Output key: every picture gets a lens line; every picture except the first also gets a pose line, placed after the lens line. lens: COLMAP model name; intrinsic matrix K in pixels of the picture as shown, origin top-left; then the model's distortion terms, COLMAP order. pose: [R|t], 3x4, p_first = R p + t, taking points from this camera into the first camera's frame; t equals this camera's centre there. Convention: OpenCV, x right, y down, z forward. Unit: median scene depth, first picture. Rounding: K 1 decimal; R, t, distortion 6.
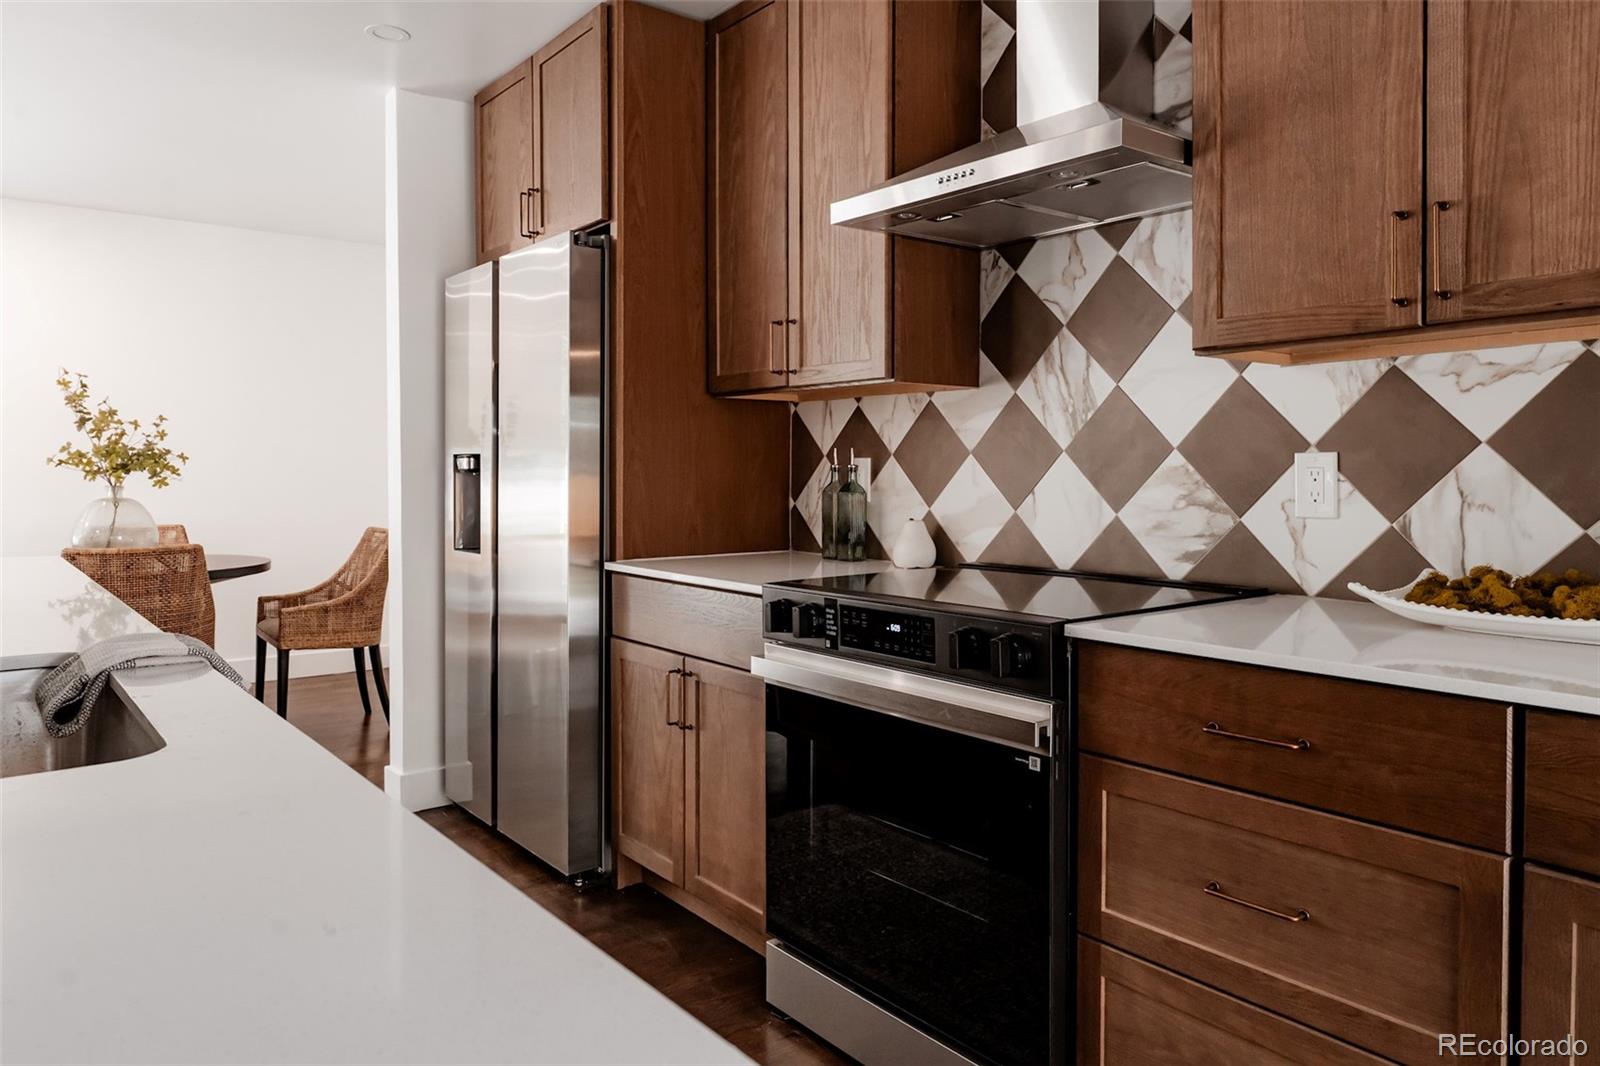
lens RADIAL K [[1076.4, 0, 801.0], [0, 1076.4, 507.9], [0, 0, 1]] dist [0.002174, 0.003487]
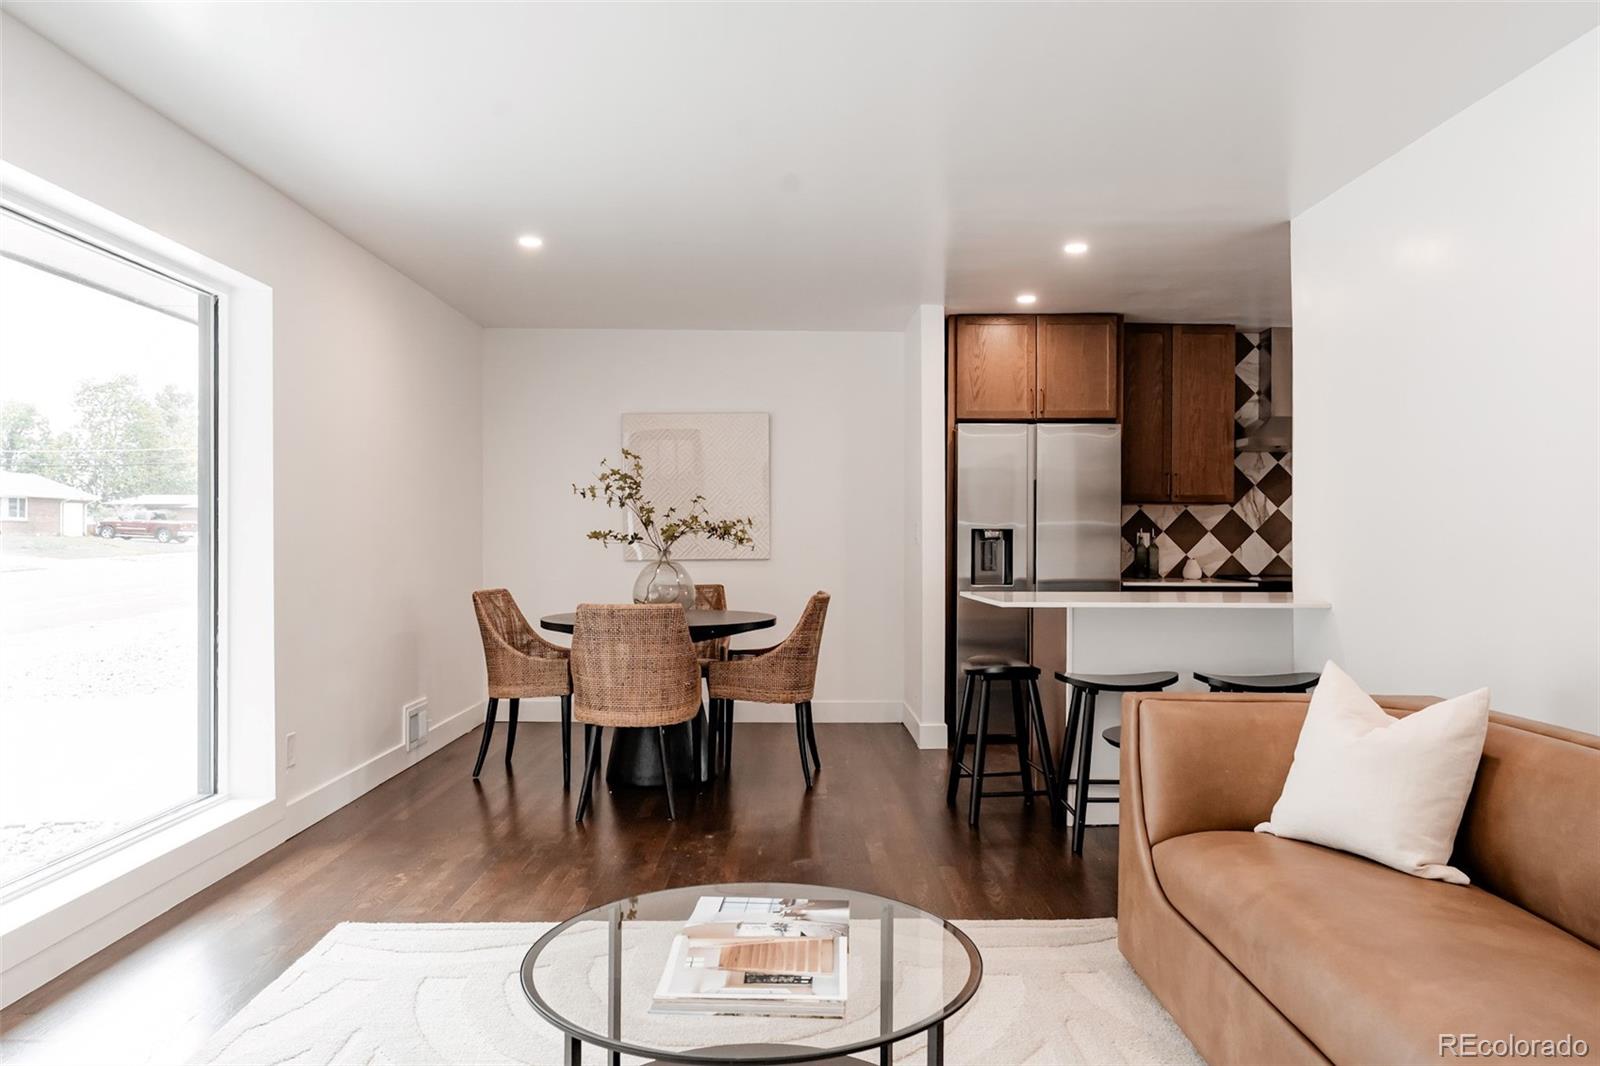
lens RADIAL K [[1076.4, 0, 806.4], [0, 1076.4, 537.2], [0, 0, 1]] dist [0.002174, 0.003487]
pose [[0.605004, 0.001499, 0.796221, -2.471498], [0.025570, 0.999446, -0.021311, -0.008543], [-0.795812, 0.033252, 0.604631, 0.236252]]
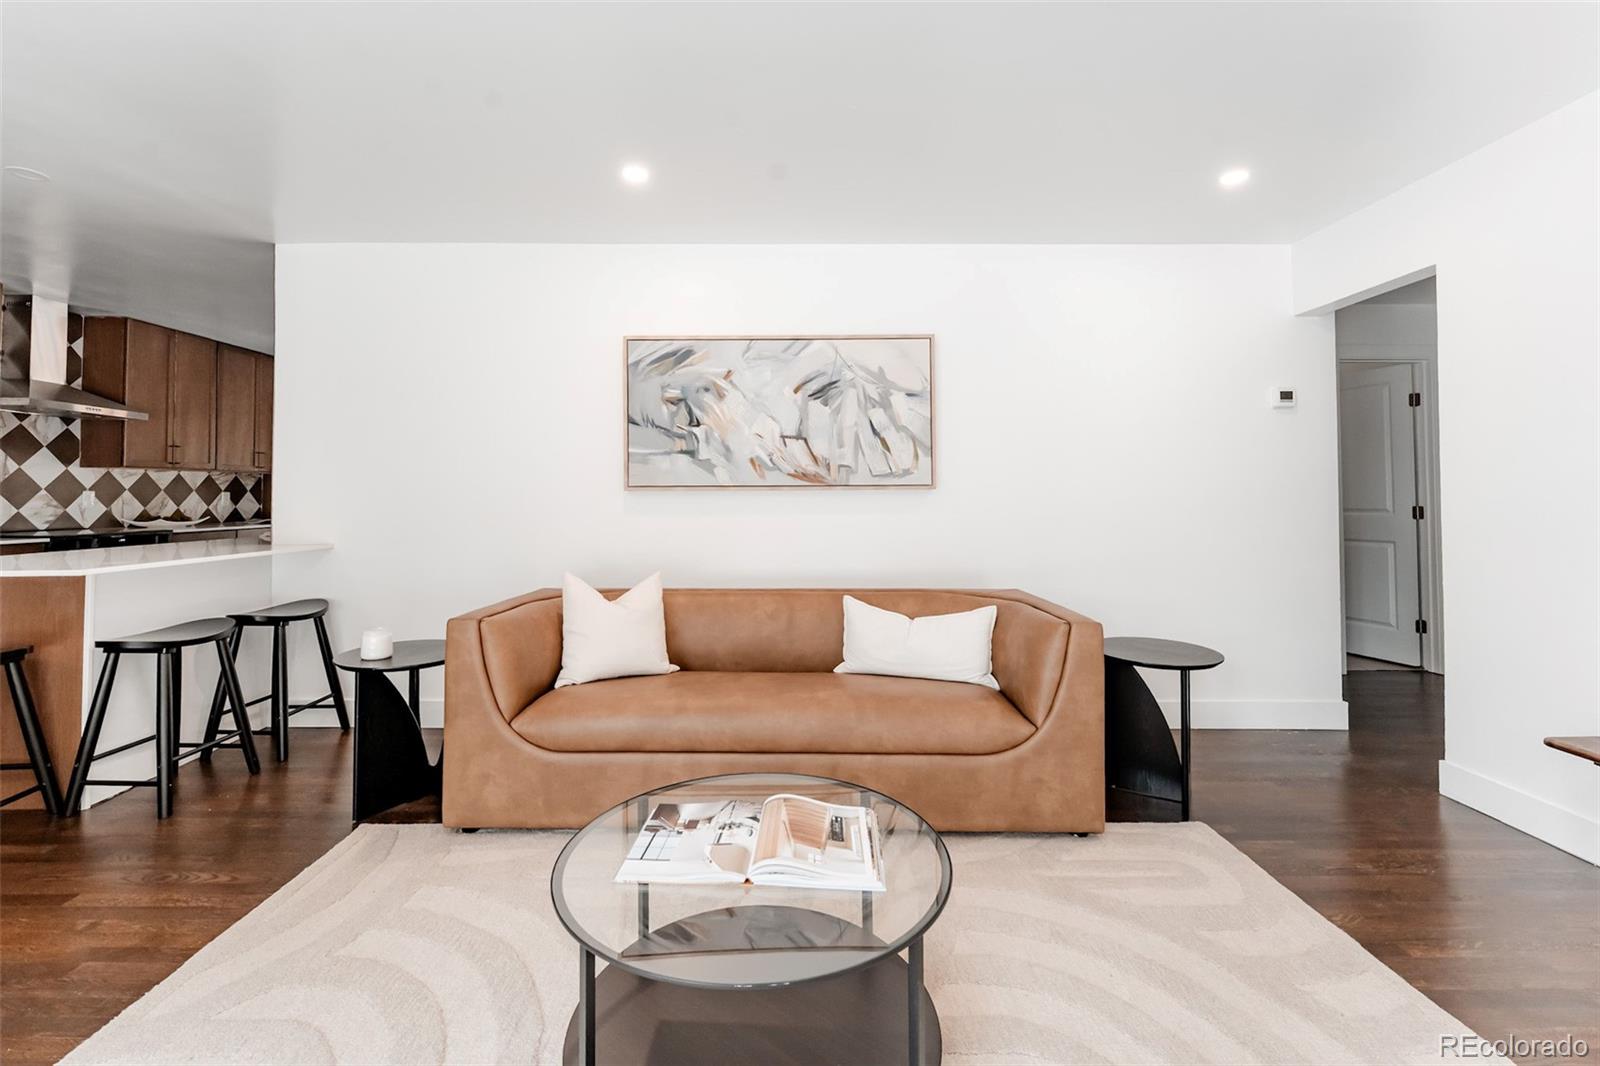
lens RADIAL K [[675.8, 0, 788.5], [0, 675.8, 479.6], [0, 0, 1]] dist [0.000499, -0.001881]
pose [[-0.788088, 0.013214, 0.615421, -2.288785], [0.016872, 0.999858, 0.000136, -0.039528], [-0.615331, 0.010491, -0.788199, 1.054392]]
